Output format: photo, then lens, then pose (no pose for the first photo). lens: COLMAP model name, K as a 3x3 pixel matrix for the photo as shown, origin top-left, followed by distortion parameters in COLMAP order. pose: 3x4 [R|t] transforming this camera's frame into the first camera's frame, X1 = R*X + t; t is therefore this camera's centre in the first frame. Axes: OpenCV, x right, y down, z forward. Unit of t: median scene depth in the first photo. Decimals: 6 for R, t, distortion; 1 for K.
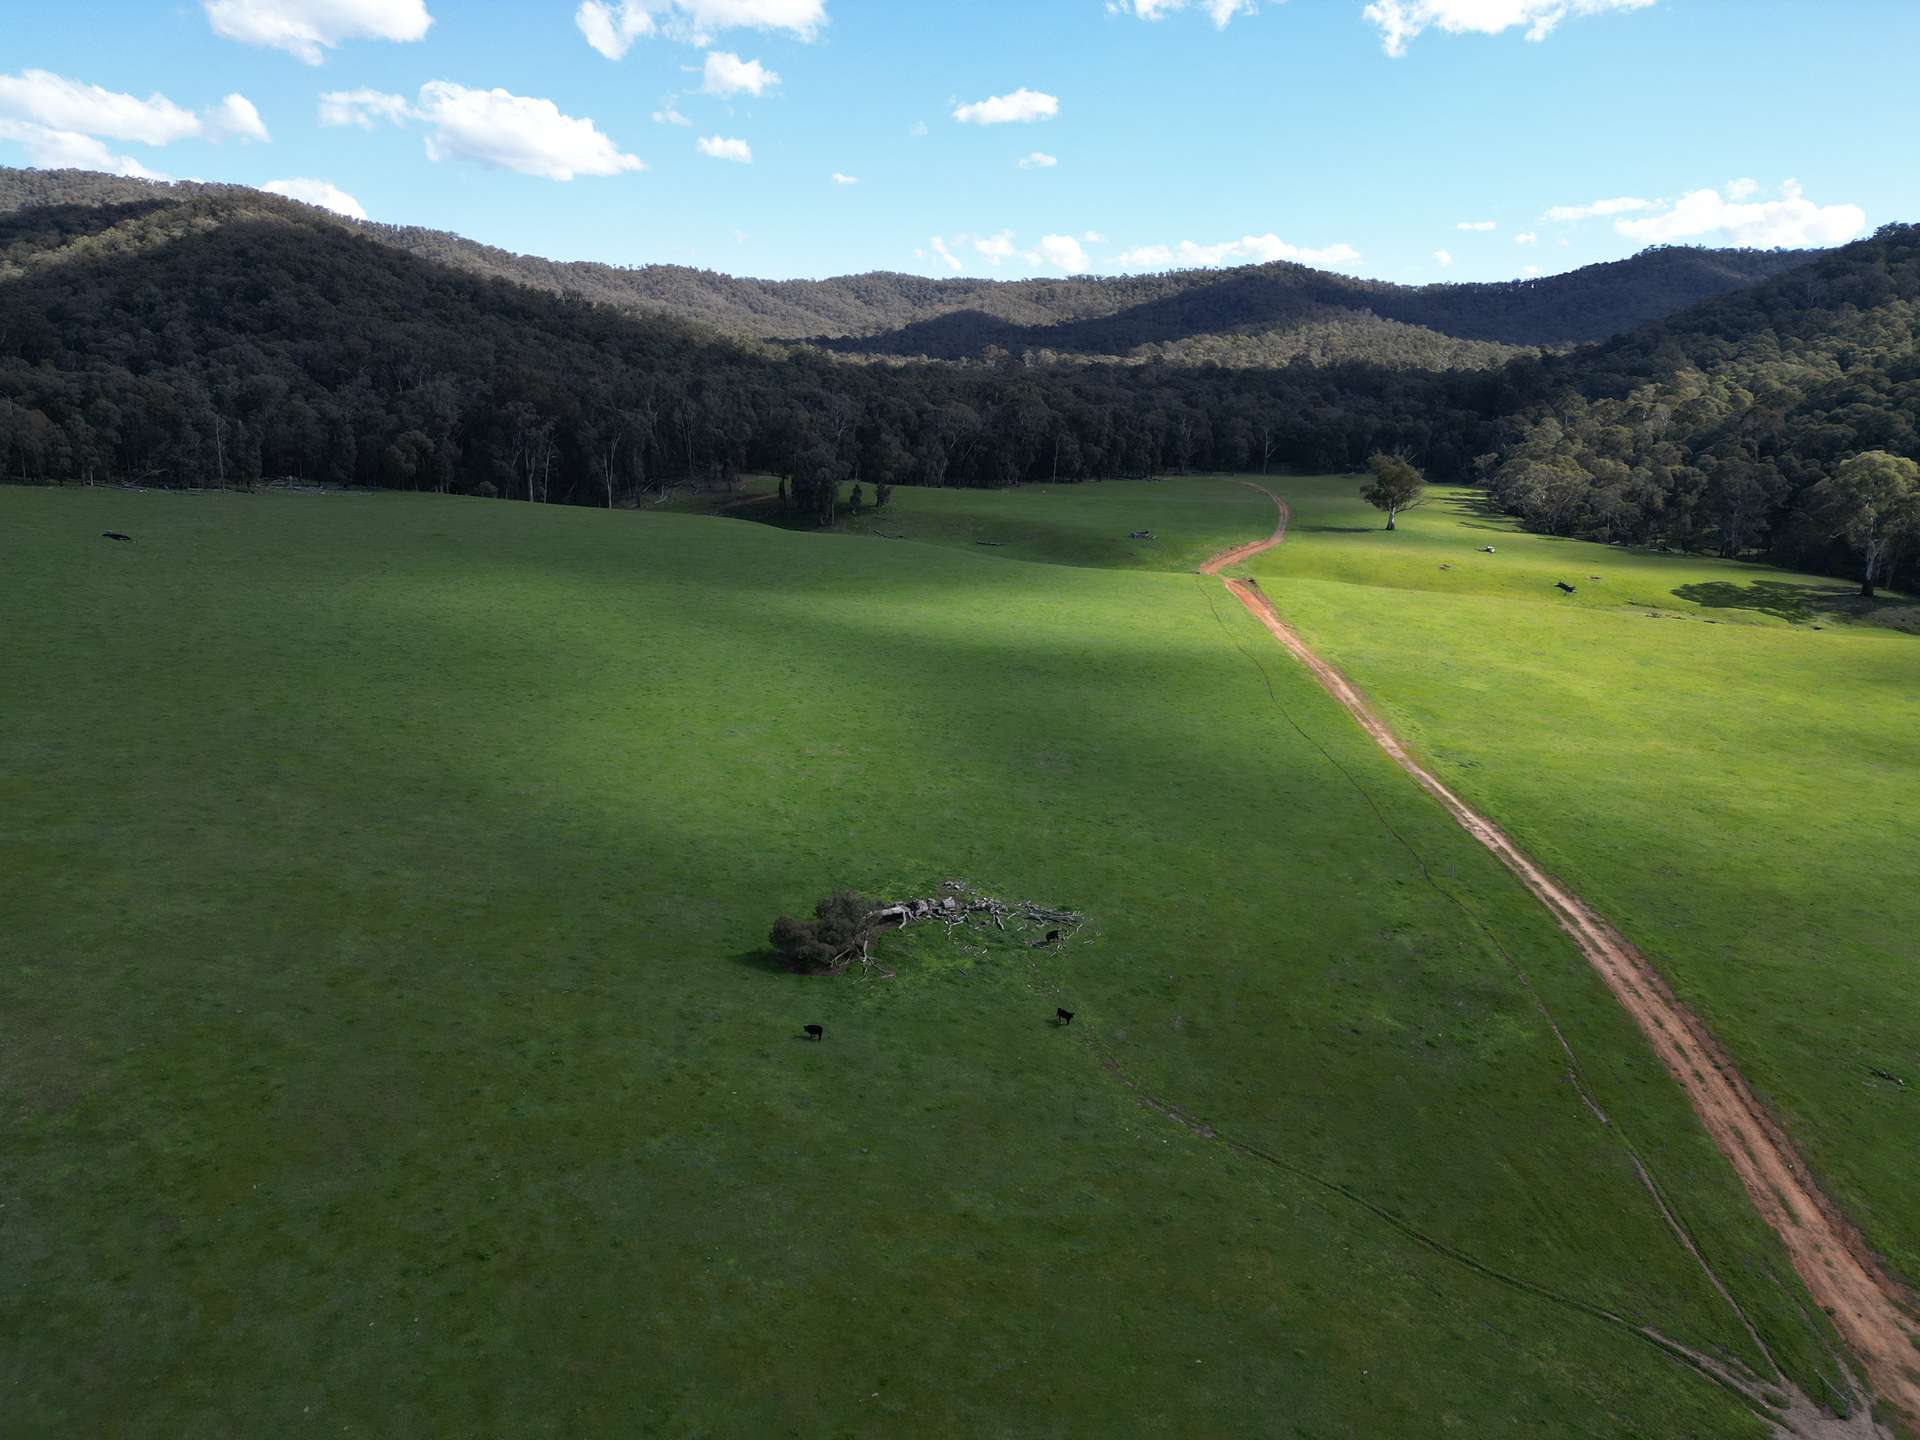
lens RADIAL K [[1337.7, 0, 960.0], [0, 1337.7, 720.0], [0, 0, 1]] dist [0.060577, -0.058396]
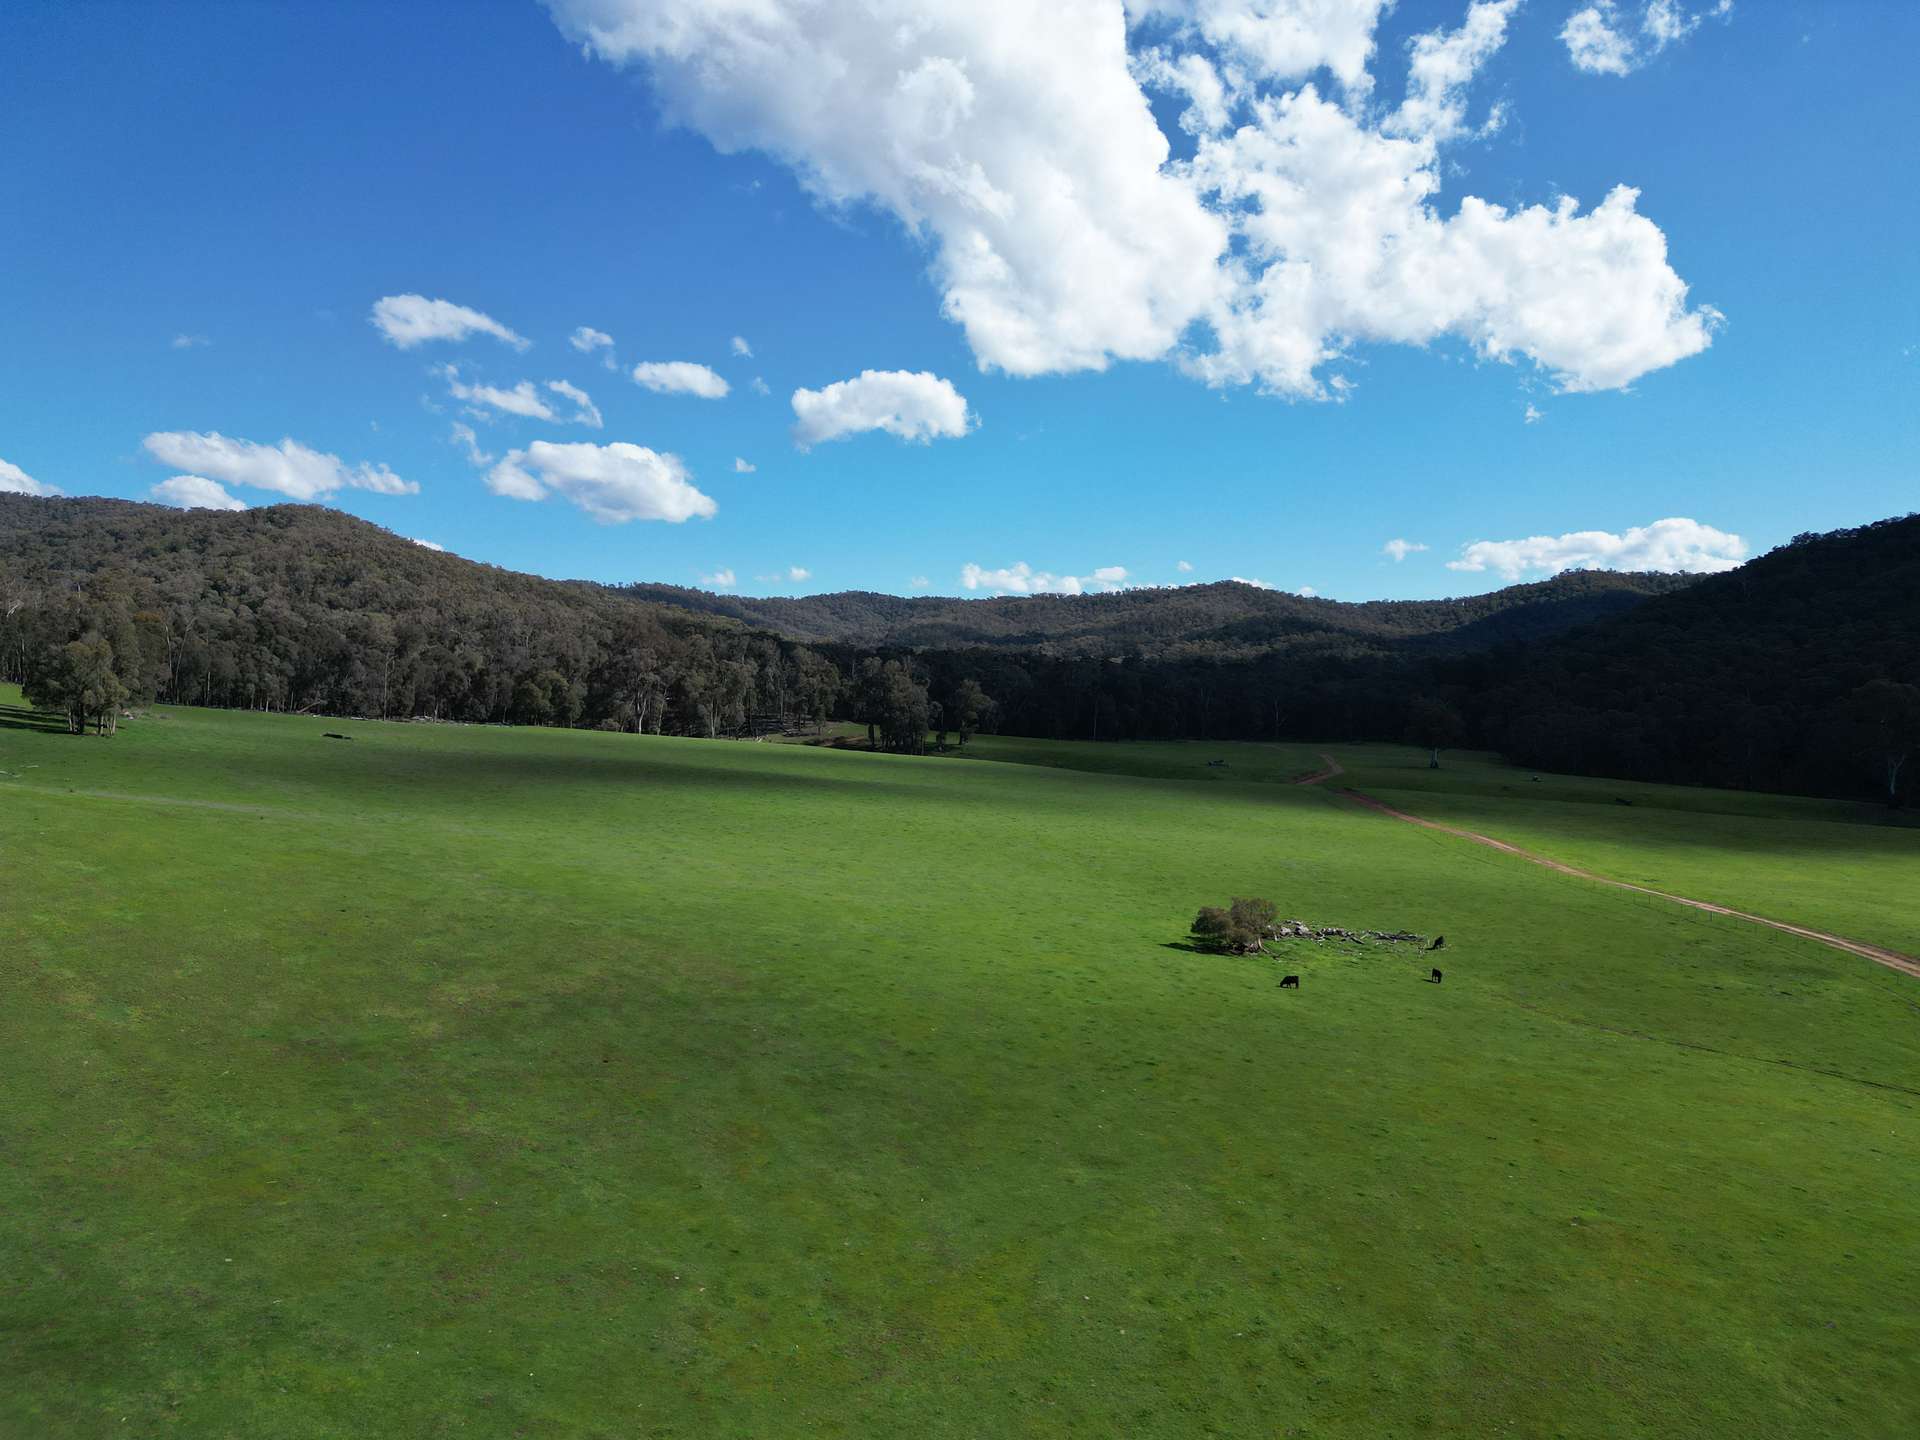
lens RADIAL K [[1337.7, 0, 960.0], [0, 1337.7, 720.0], [0, 0, 1]] dist [0.060577, -0.058396]
pose [[0.999282, -0.003049, 0.037760, -0.070857], [0.011665, 0.973085, -0.230151, 0.046095], [-0.036042, 0.230427, 0.972422, -0.031283]]
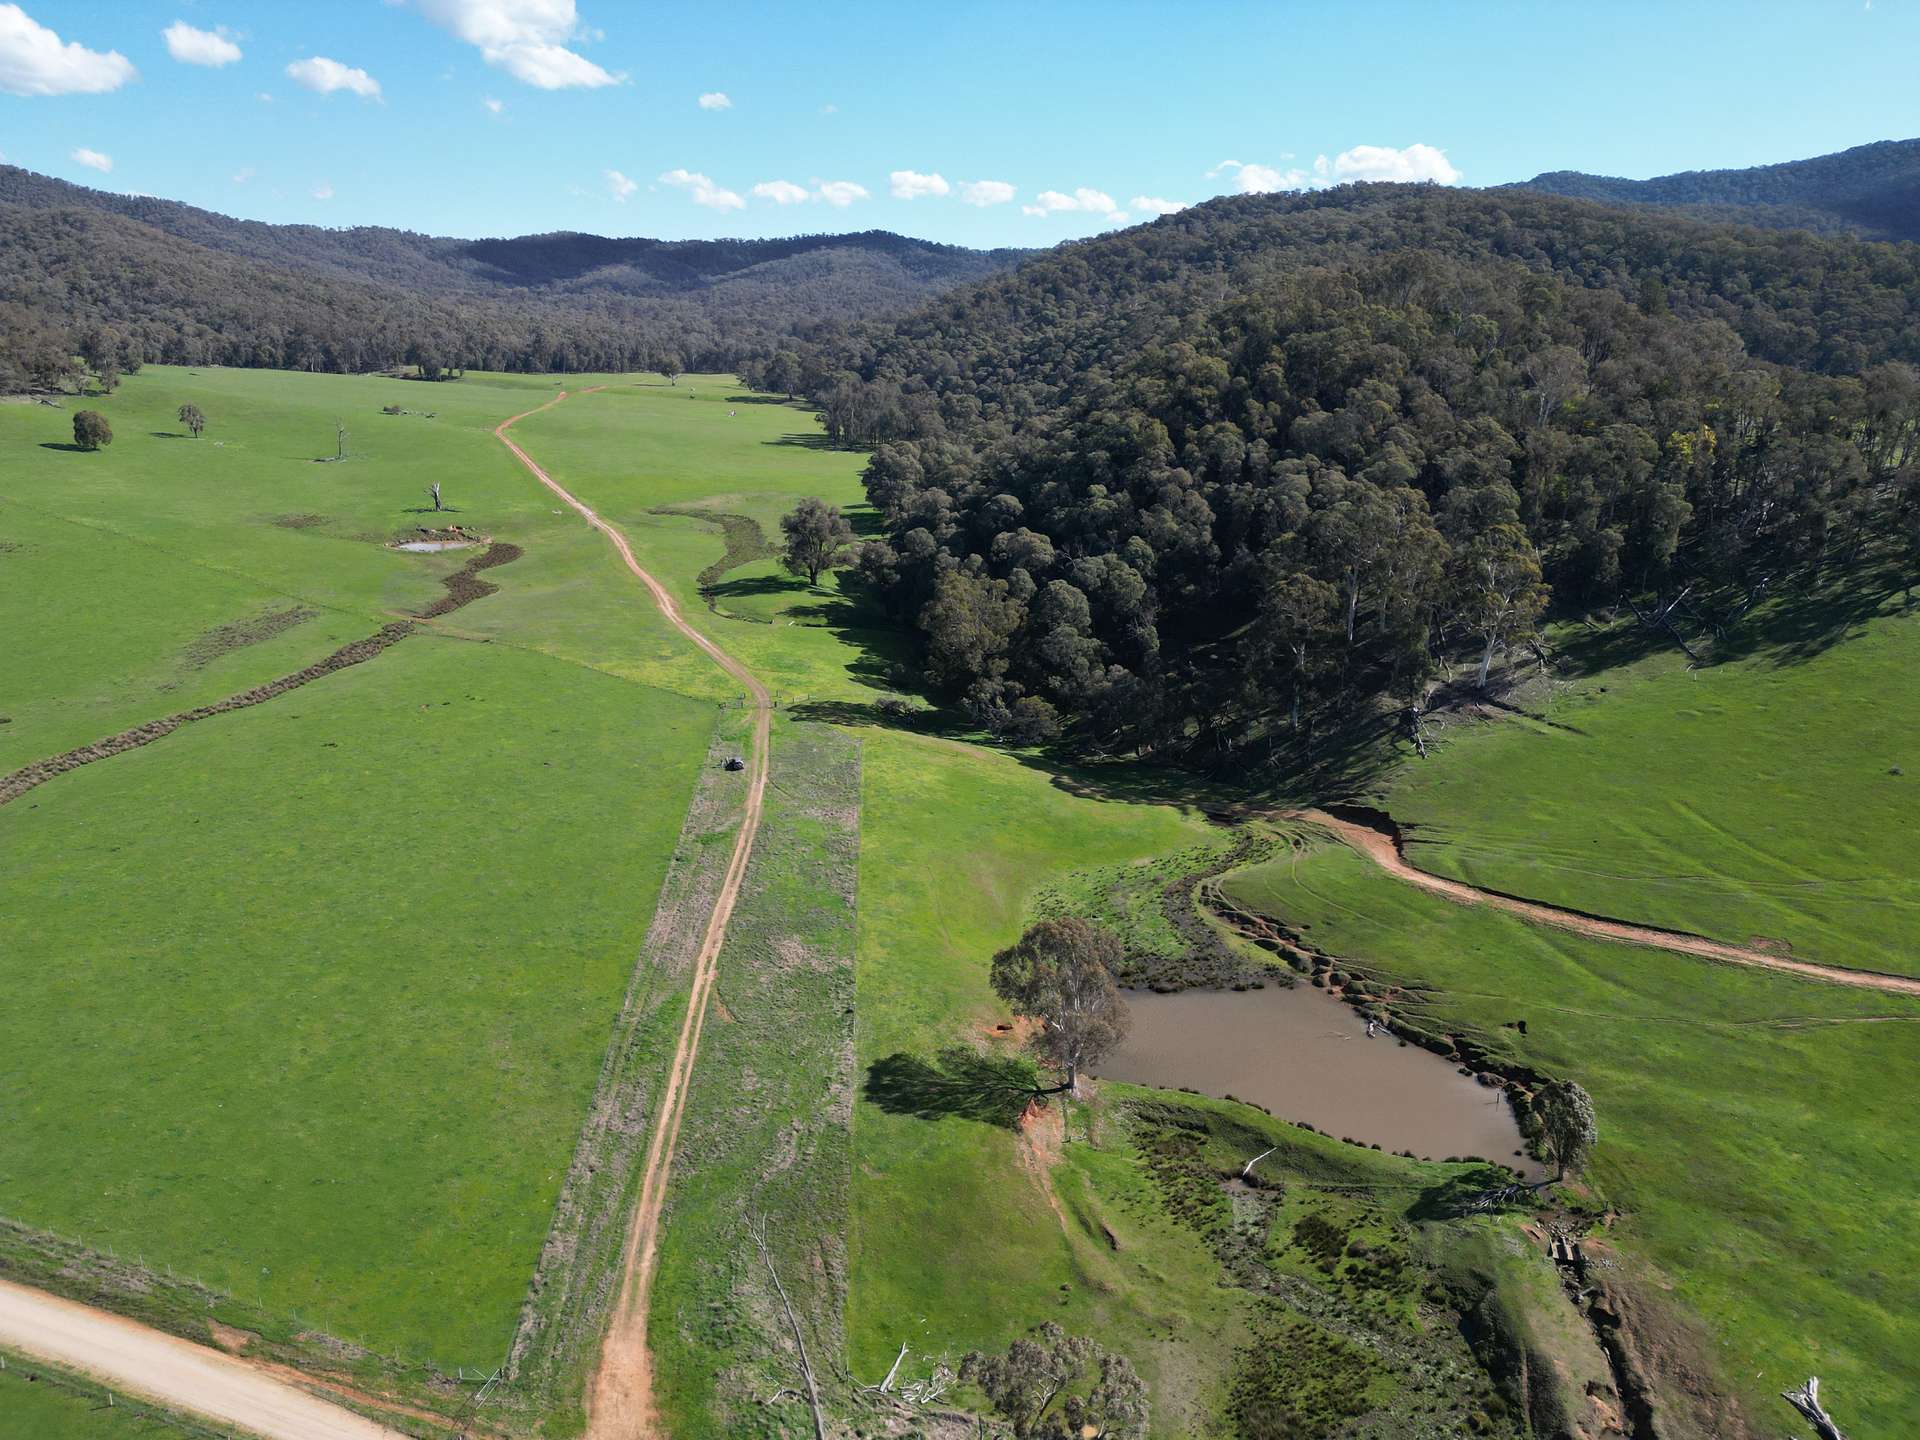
lens RADIAL K [[1337.7, 0, 960.0], [0, 1337.7, 720.0], [0, 0, 1]] dist [0.060577, -0.058396]
pose [[0.984037, -0.056322, 0.168816, 0.273564], [0.049529, 0.997795, 0.044192, 0.287952], [-0.170933, -0.035125, 0.984656, -1.154657]]
